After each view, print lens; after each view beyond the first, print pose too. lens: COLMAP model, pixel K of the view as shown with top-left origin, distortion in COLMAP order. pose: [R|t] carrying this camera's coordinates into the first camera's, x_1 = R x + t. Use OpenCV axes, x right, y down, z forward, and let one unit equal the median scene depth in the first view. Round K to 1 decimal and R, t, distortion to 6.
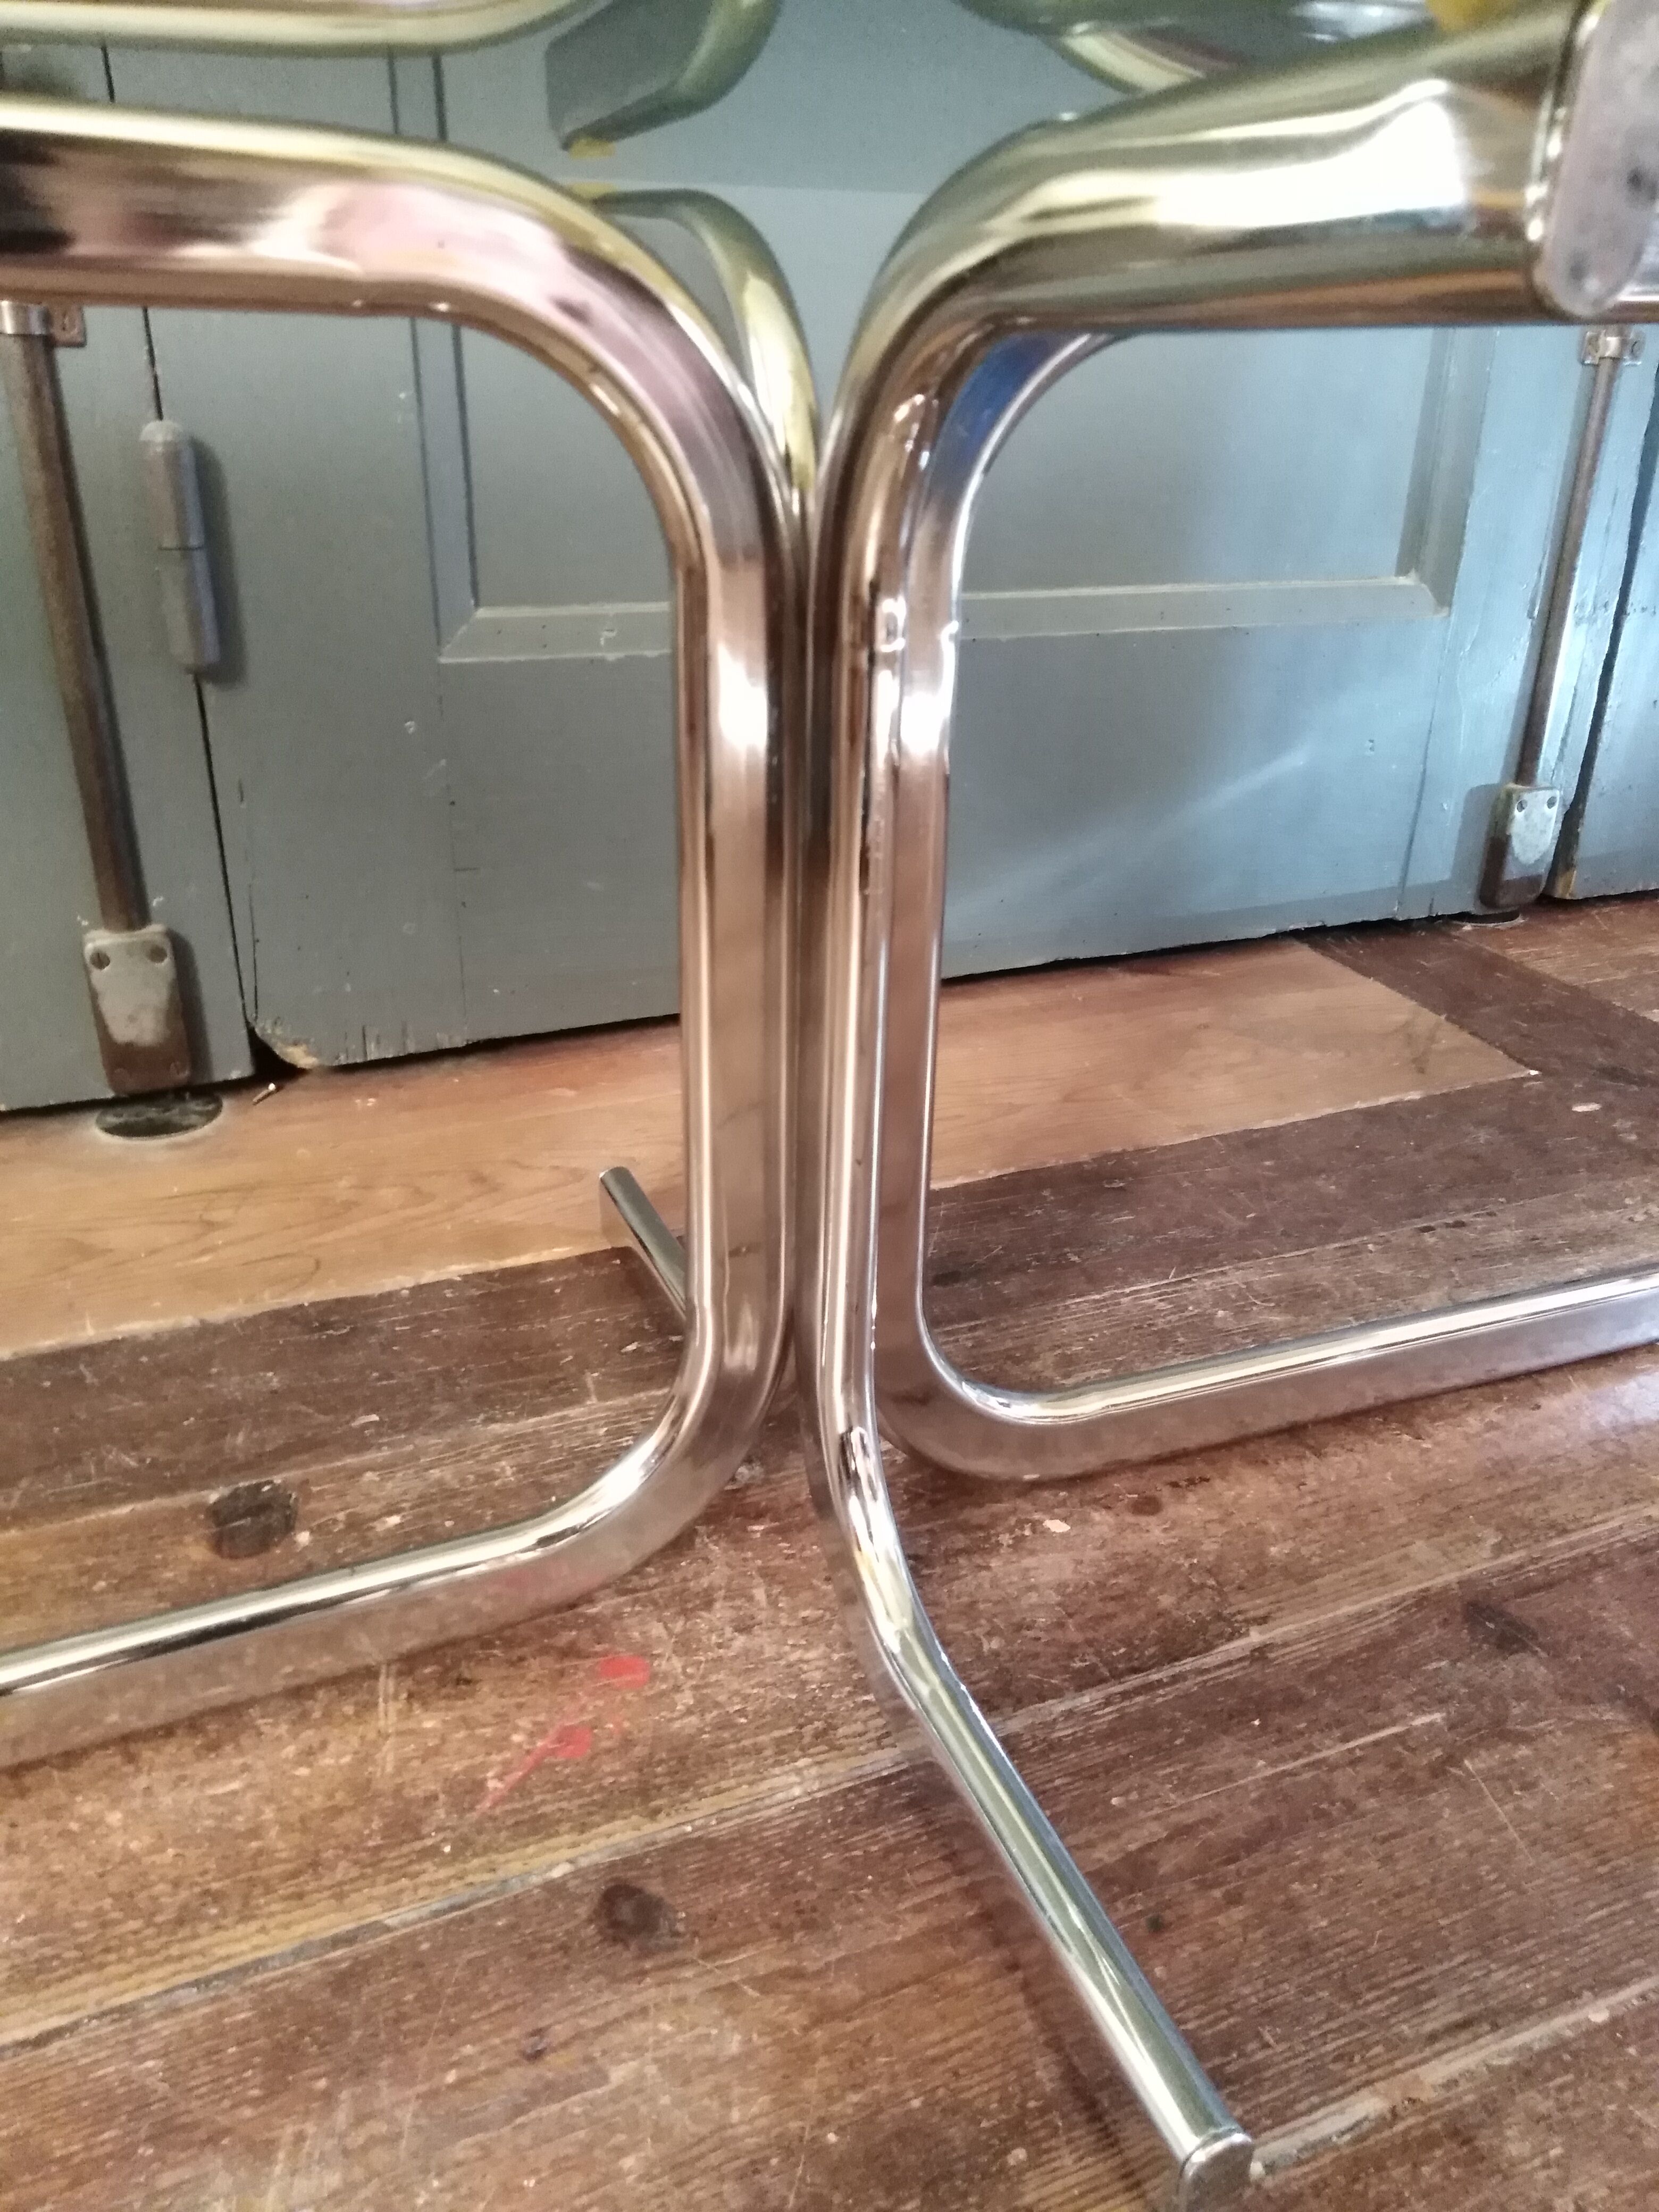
lens RADIAL K [[1647.8, 0, 831.4], [0, 1647.8, 1100.6], [0, 0, 1]] dist [0.019424, -0.008350]
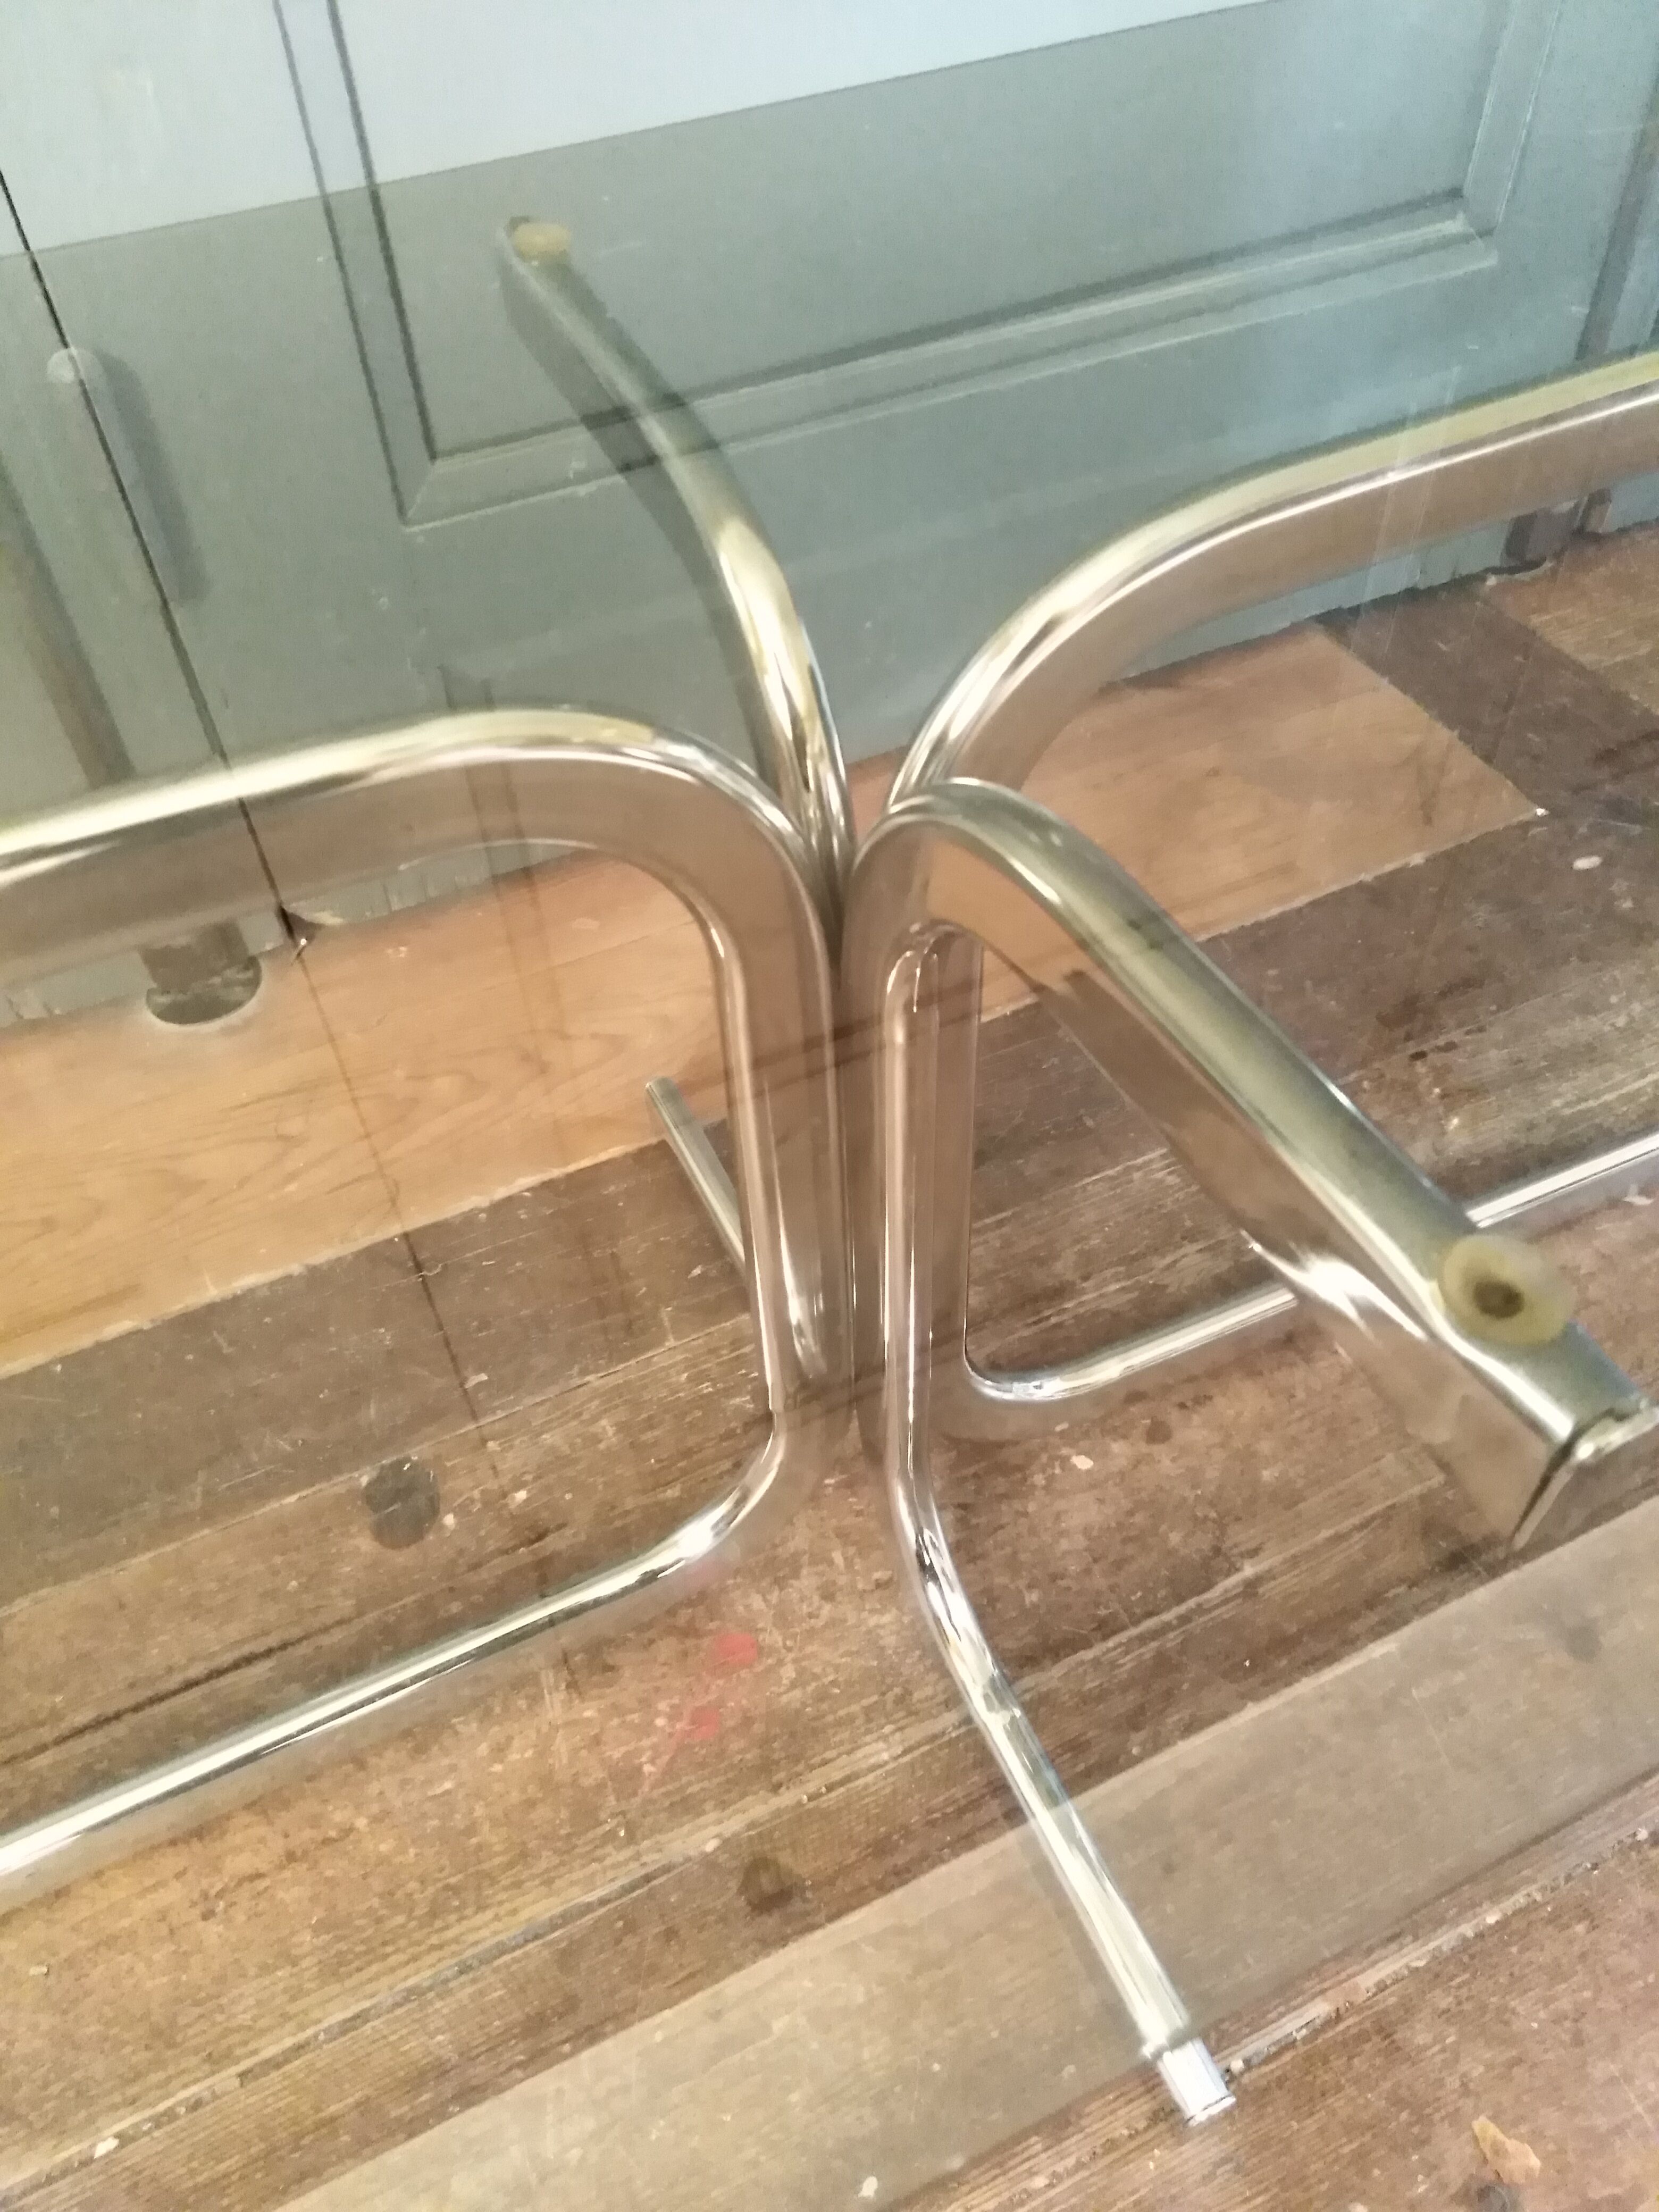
lens RADIAL K [[1659.6, 0, 833.9], [0, 1659.6, 1091.1], [0, 0, 1]] dist [0.036892, -0.053834]
pose [[0.997594, -0.068630, -0.009799, -0.009723], [0.067240, 0.923450, 0.377781, -0.417693], [-0.016878, -0.377531, 0.925843, 0.002722]]
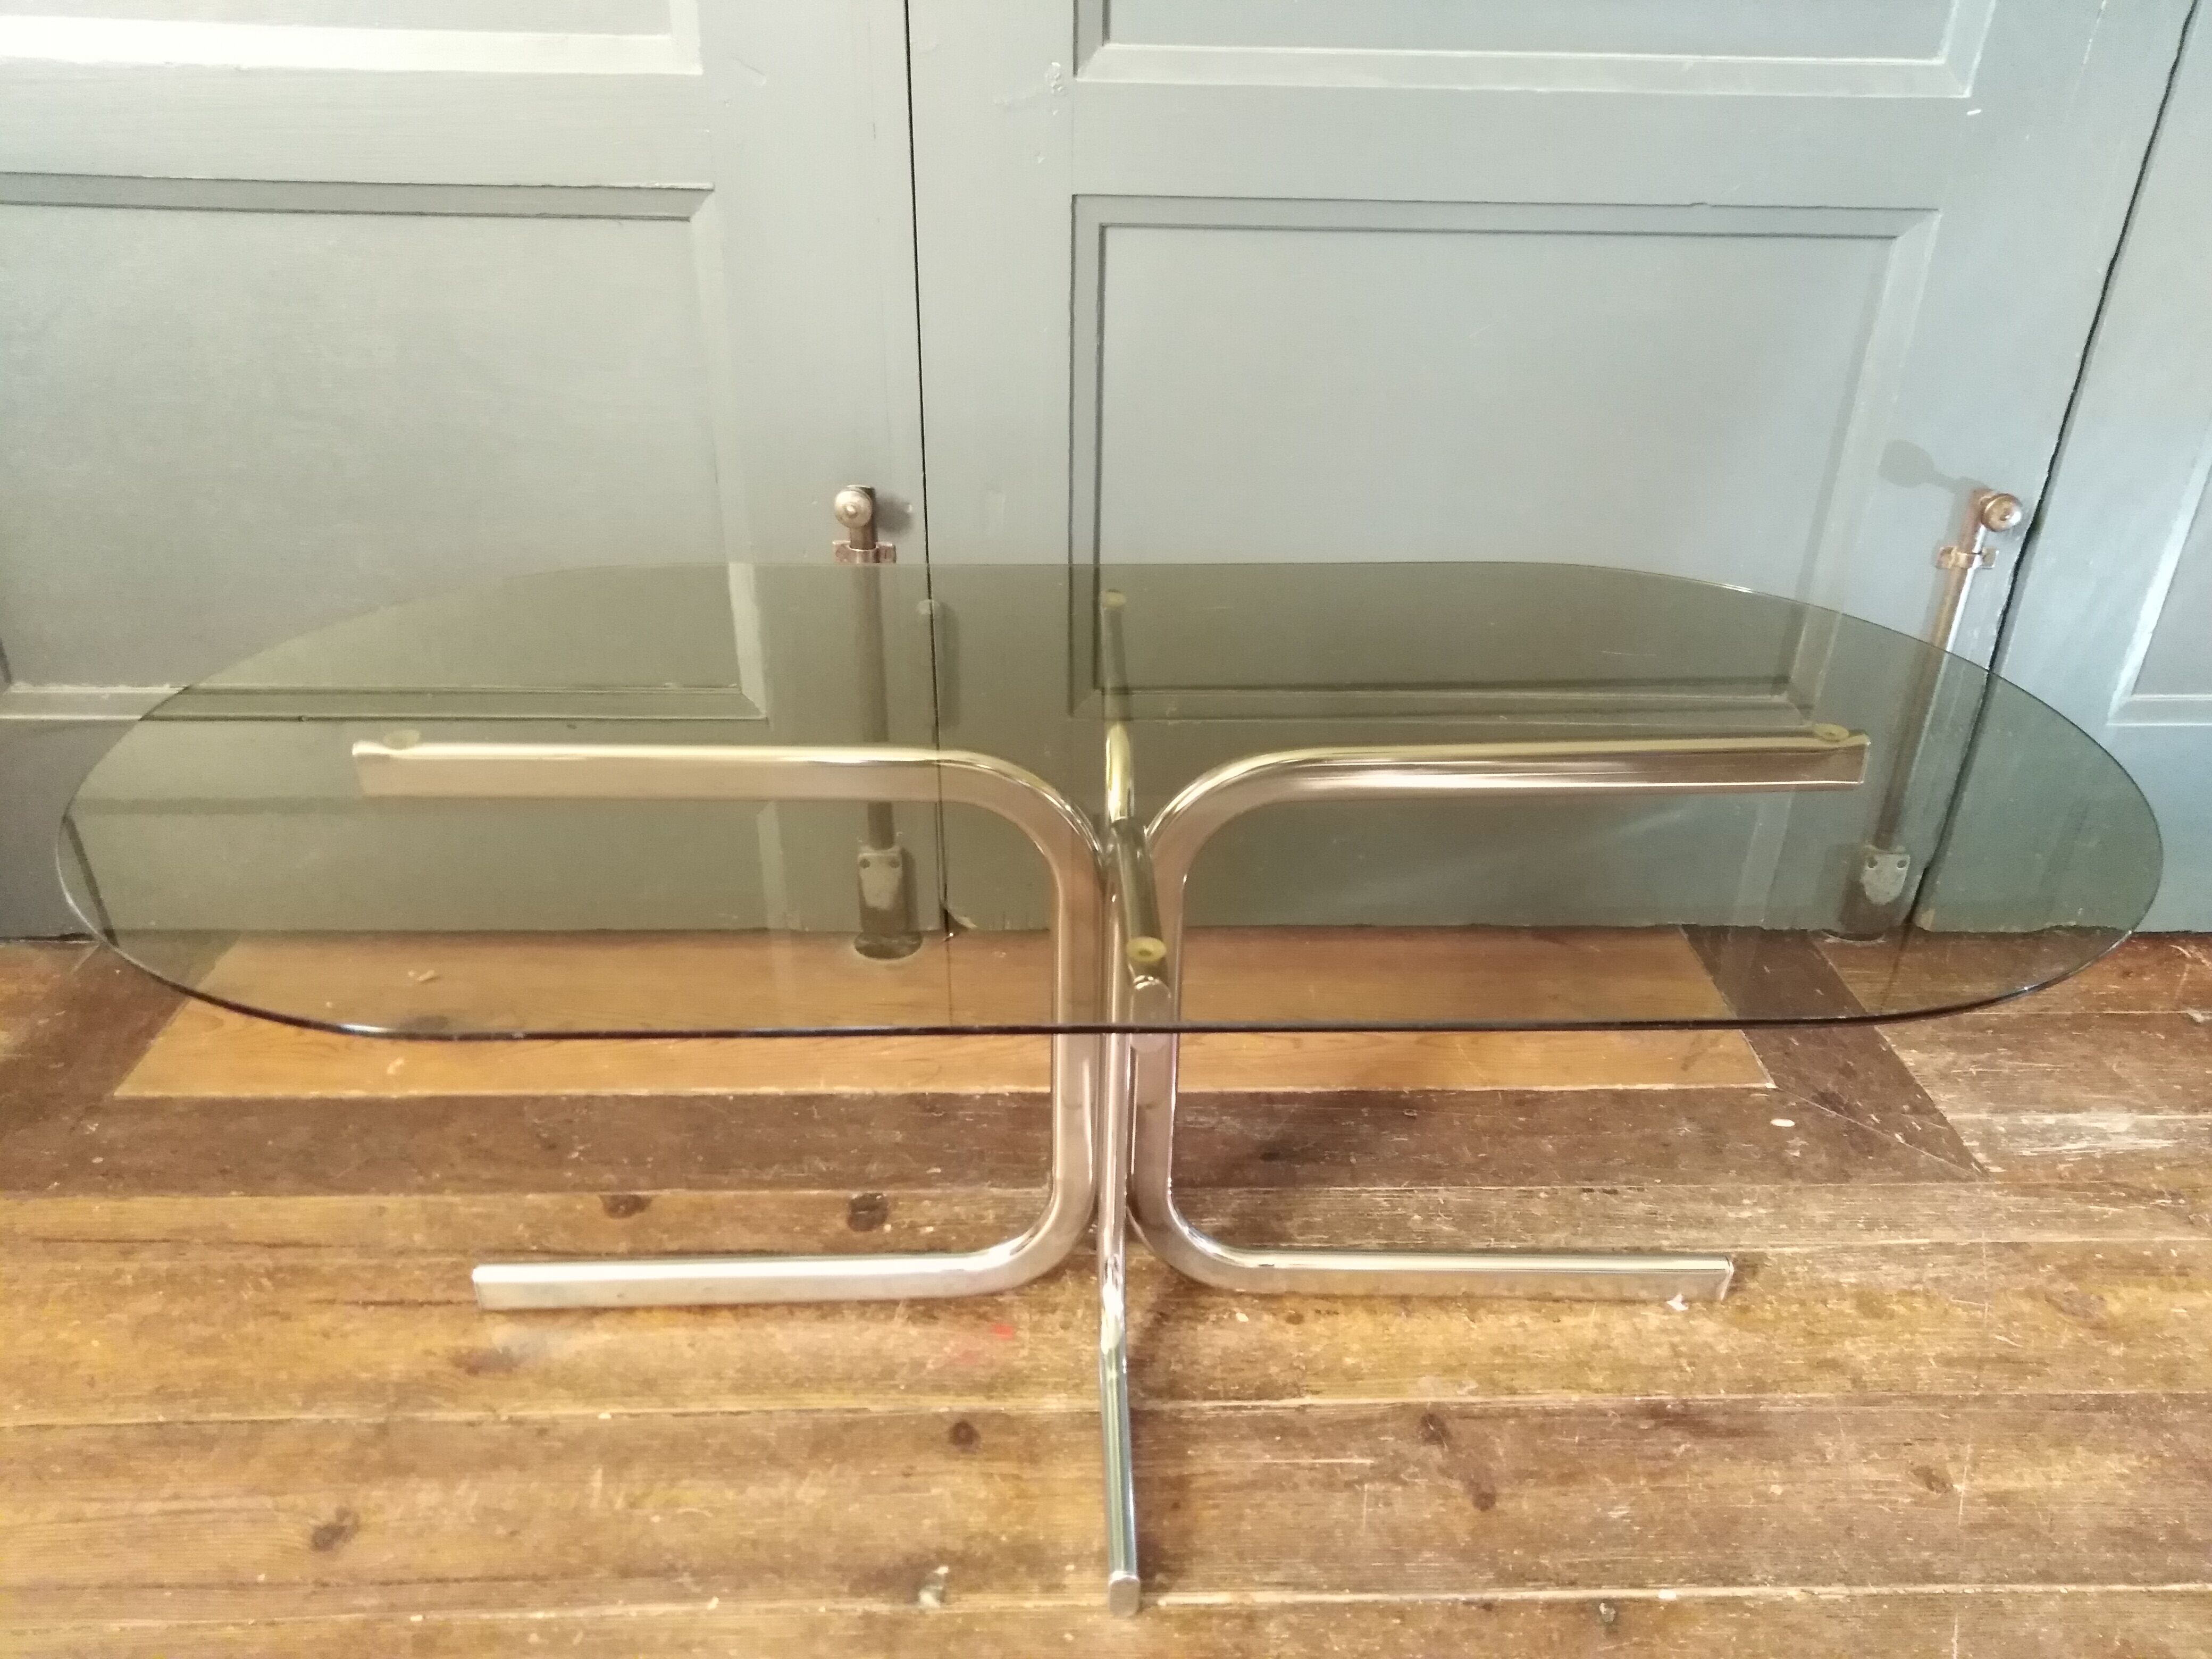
lens RADIAL K [[1647.8, 0, 1102.7], [0, 1647.8, 837.9], [0, 0, 1]] dist [0.019424, -0.008350]
pose [[0.934531, 0.170032, -0.312636, 0.455596], [-0.149863, 0.984815, 0.087639, -0.402568], [0.322790, -0.035048, 0.945821, -0.782751]]
